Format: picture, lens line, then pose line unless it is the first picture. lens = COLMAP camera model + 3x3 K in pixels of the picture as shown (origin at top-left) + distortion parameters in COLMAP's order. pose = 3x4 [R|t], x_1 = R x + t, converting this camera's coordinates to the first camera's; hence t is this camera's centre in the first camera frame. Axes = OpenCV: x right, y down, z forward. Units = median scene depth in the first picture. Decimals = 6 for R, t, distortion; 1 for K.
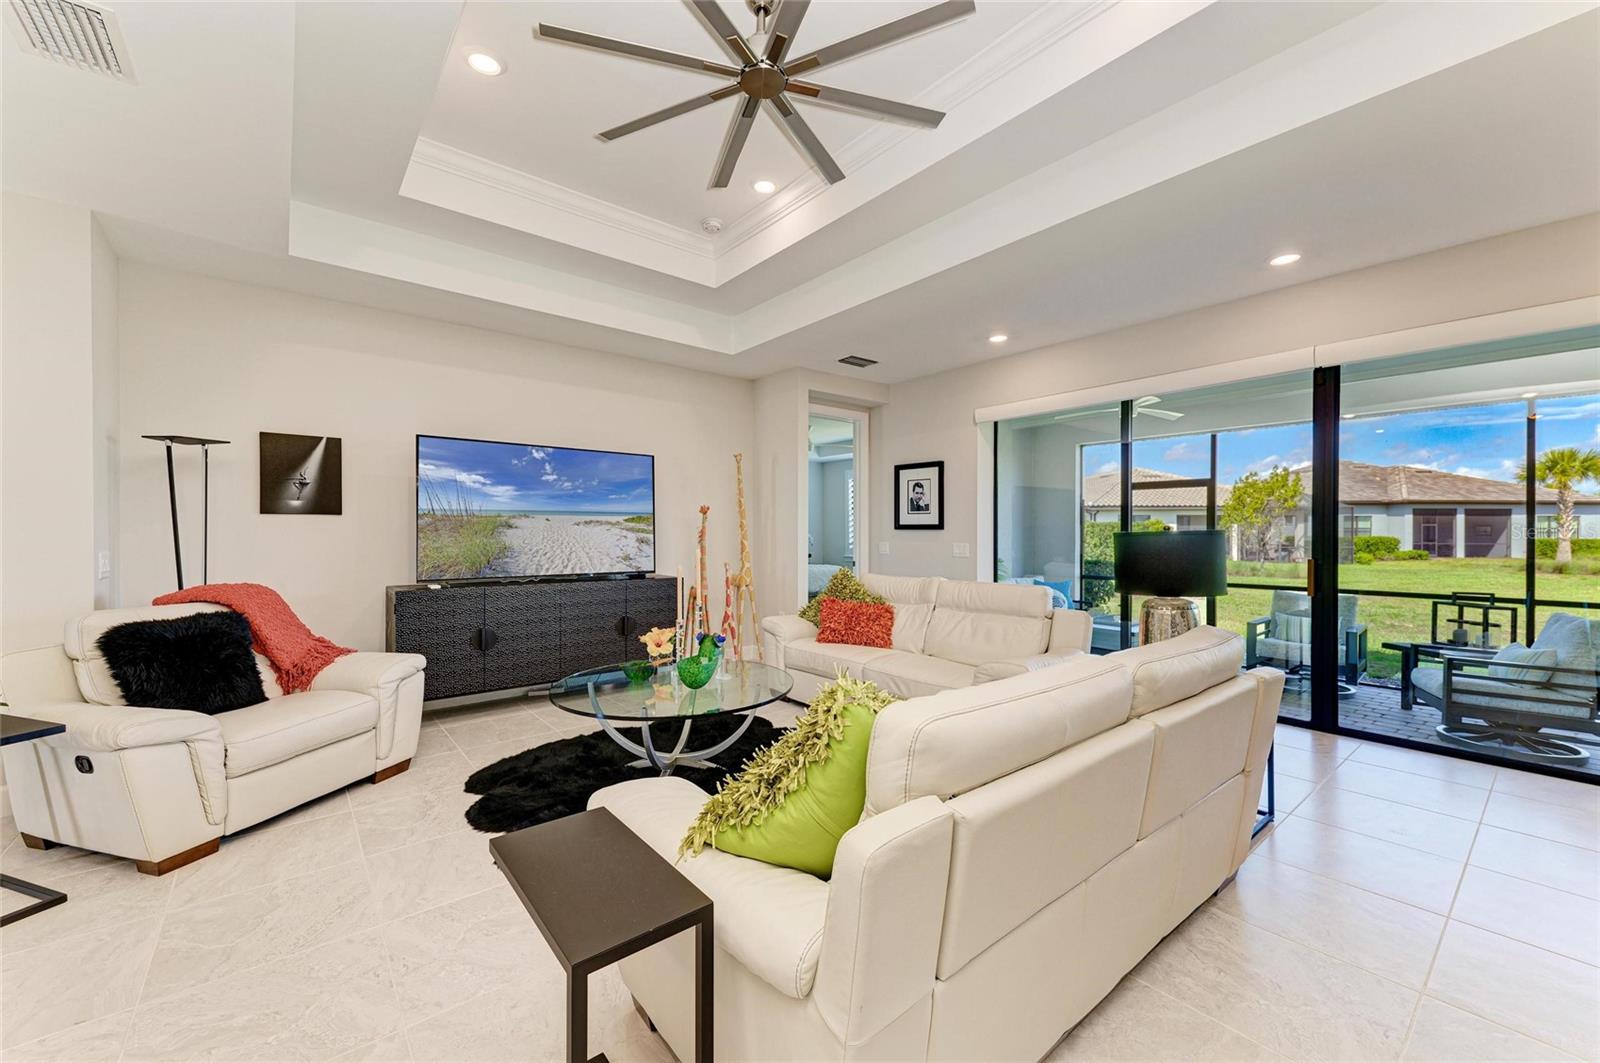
lens RADIAL K [[621.9, 0, 799.0], [0, 621.9, 532.3], [0, 0, 1]] dist [0.013327, -0.003215]
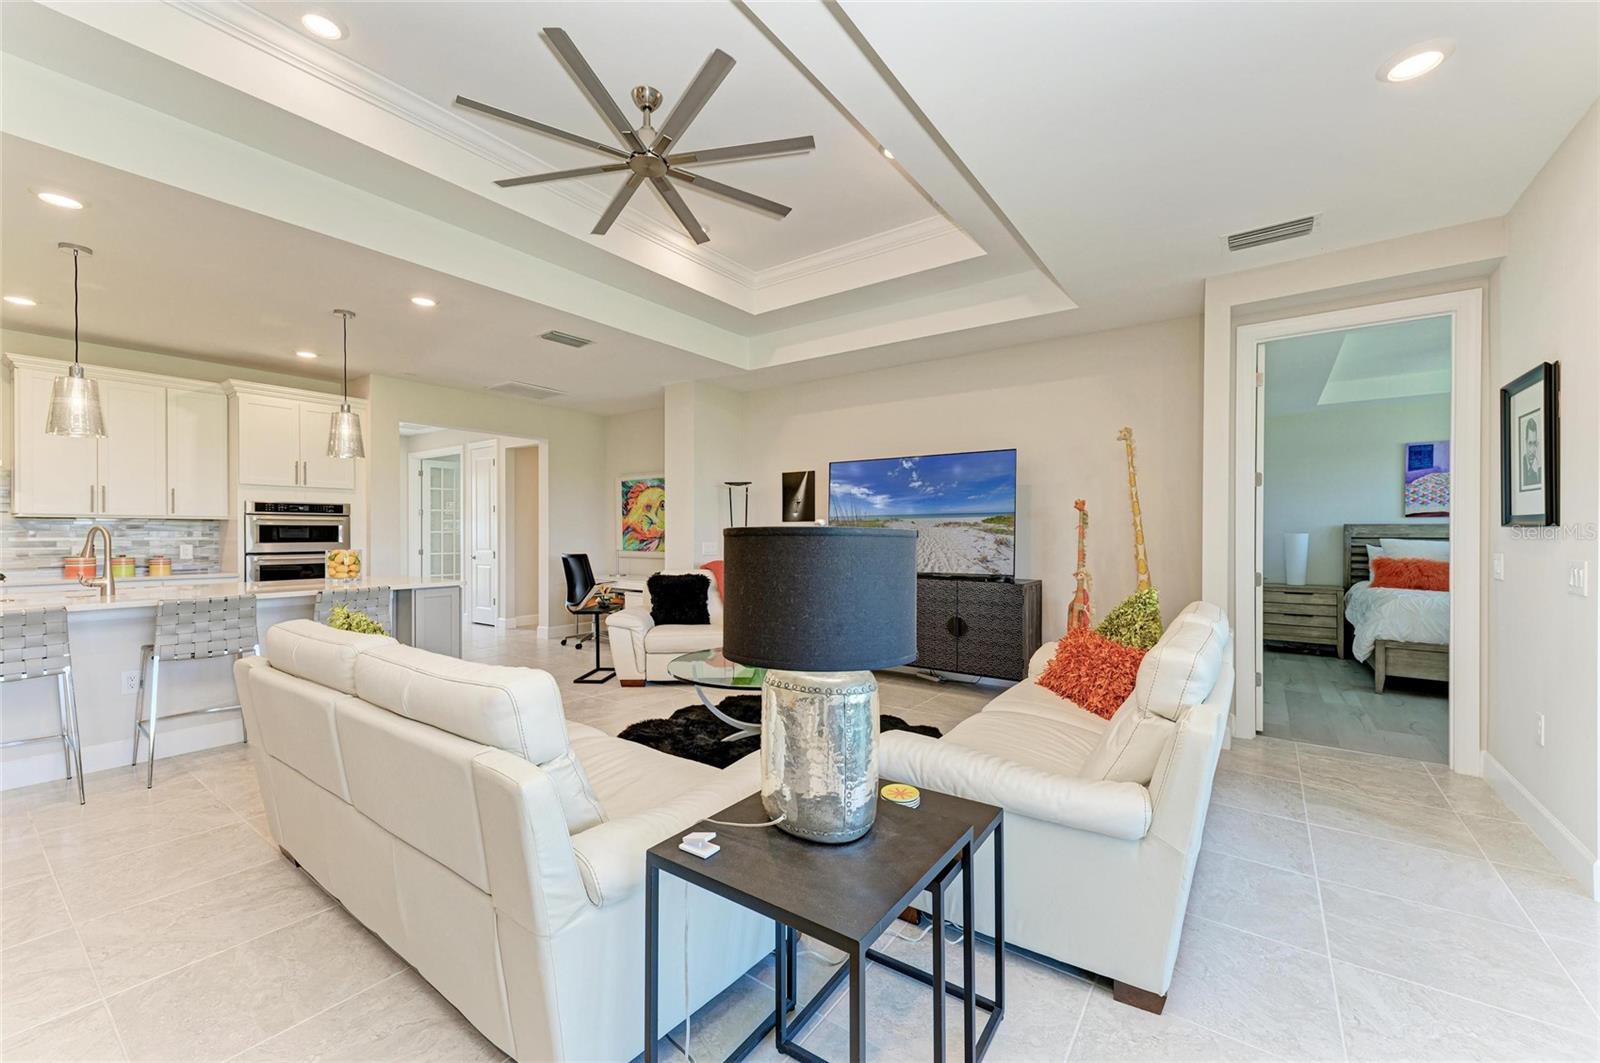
lens RADIAL K [[621.9, 0, 804.0], [0, 621.9, 531.9], [0, 0, 1]] dist [0.013327, -0.003215]
pose [[0.264836, -0.002215, -0.964291, 0.593738], [-0.001166, 0.999996, -0.002617, 0.000899], [0.964293, 0.001817, 0.264833, 0.478373]]
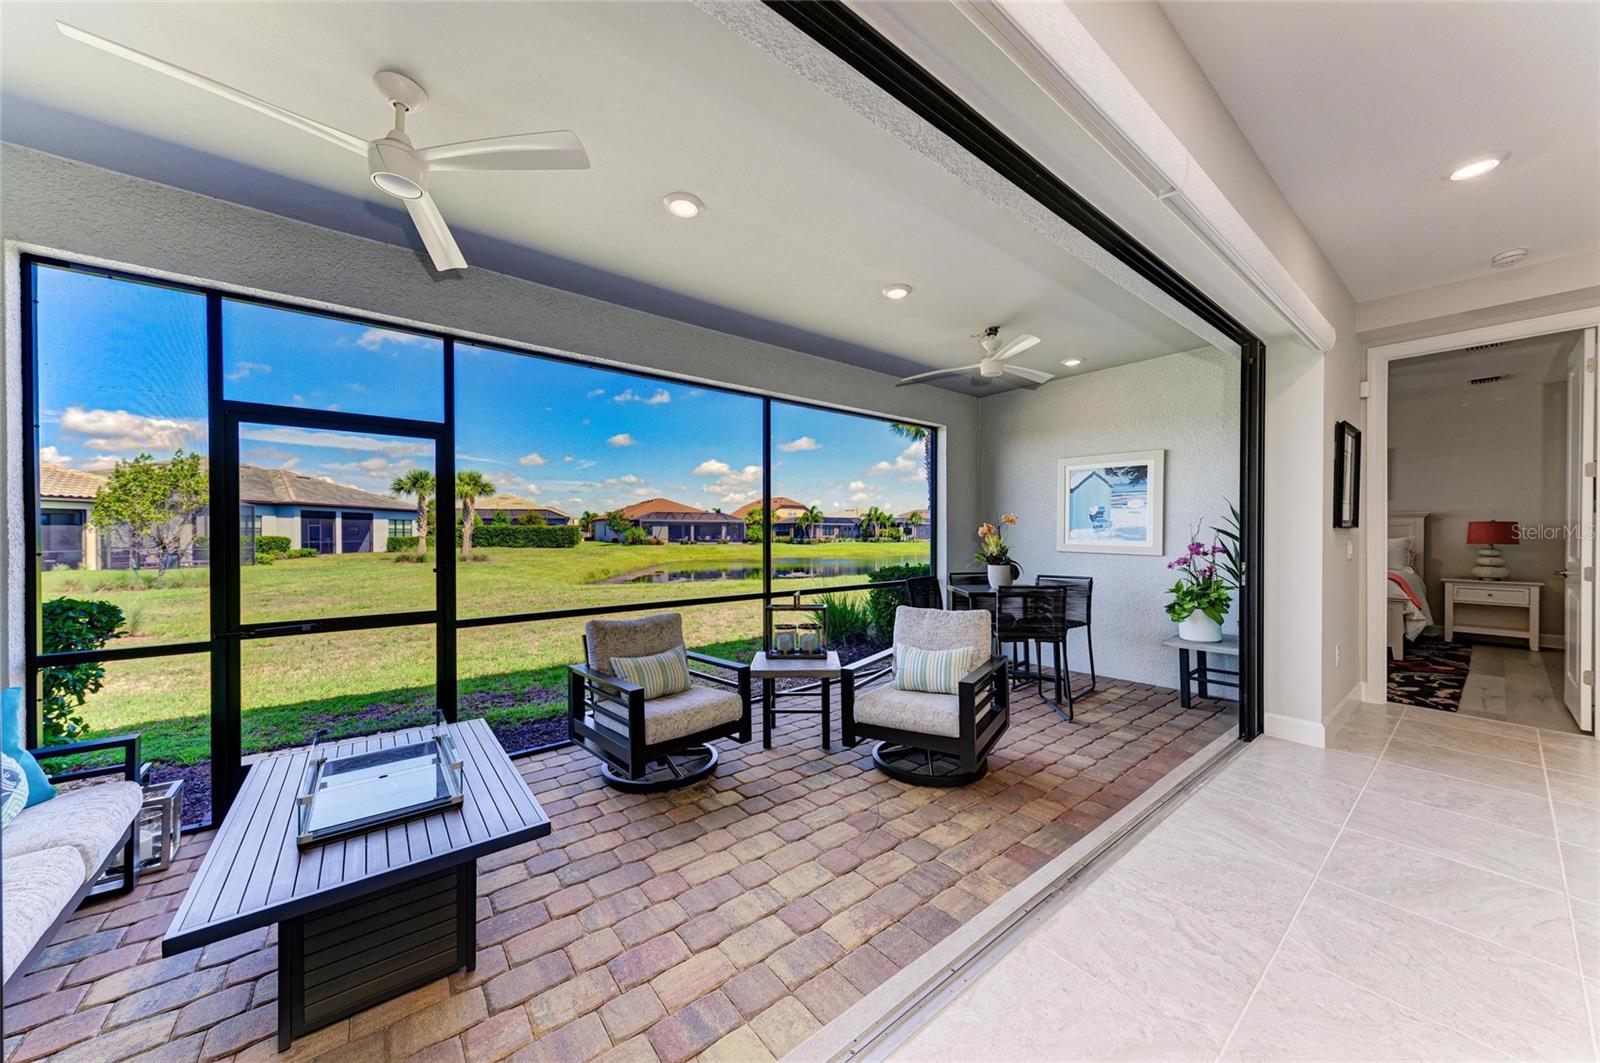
lens RADIAL K [[532.5, 0, 802.8], [0, 532.5, 535.1], [0, 0, 1]] dist [0.008357, 0.000097]
pose [[0.001418, -0.006300, 0.999979, 0.281552], [0.002500, 0.999977, 0.006297, 0.007872], [-0.999996, 0.002491, 0.001434, 0.975222]]
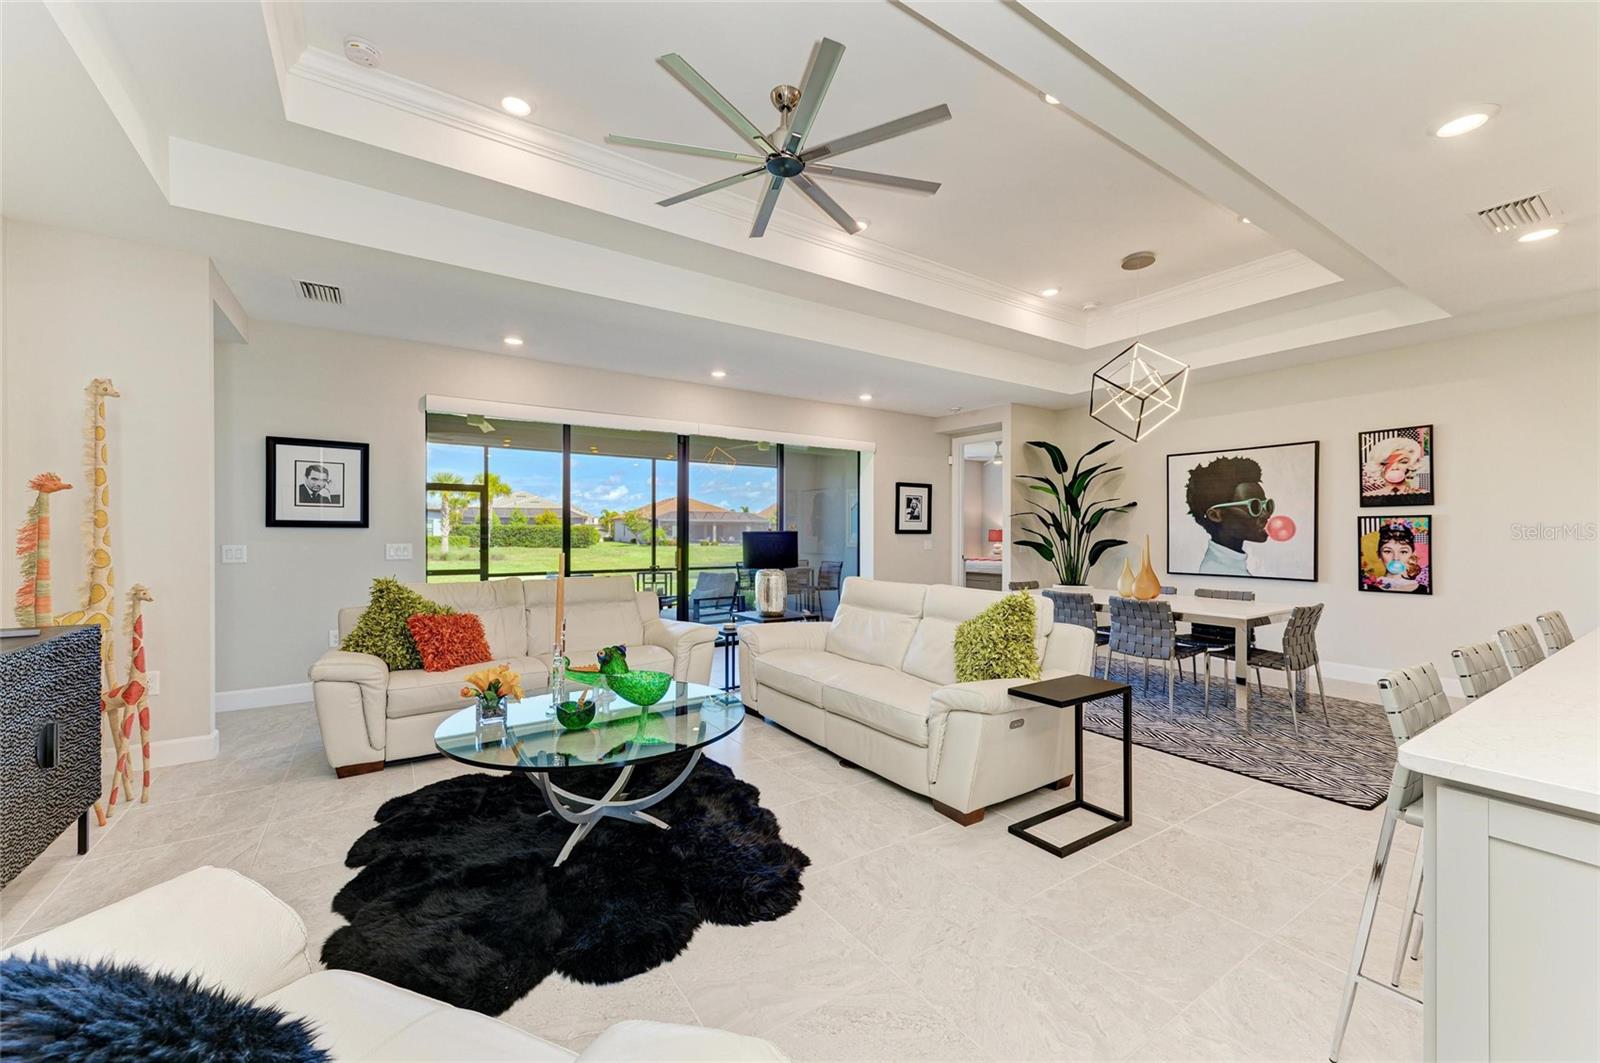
lens RADIAL K [[621.9, 0, 799.0], [0, 621.9, 532.0], [0, 0, 1]] dist [0.013327, -0.003215]
pose [[0.093996, 0.000676, 0.995572, -0.636326], [-0.001950, 0.999998, -0.000495, 0.000471], [-0.995571, -0.001895, 0.093997, 0.424190]]
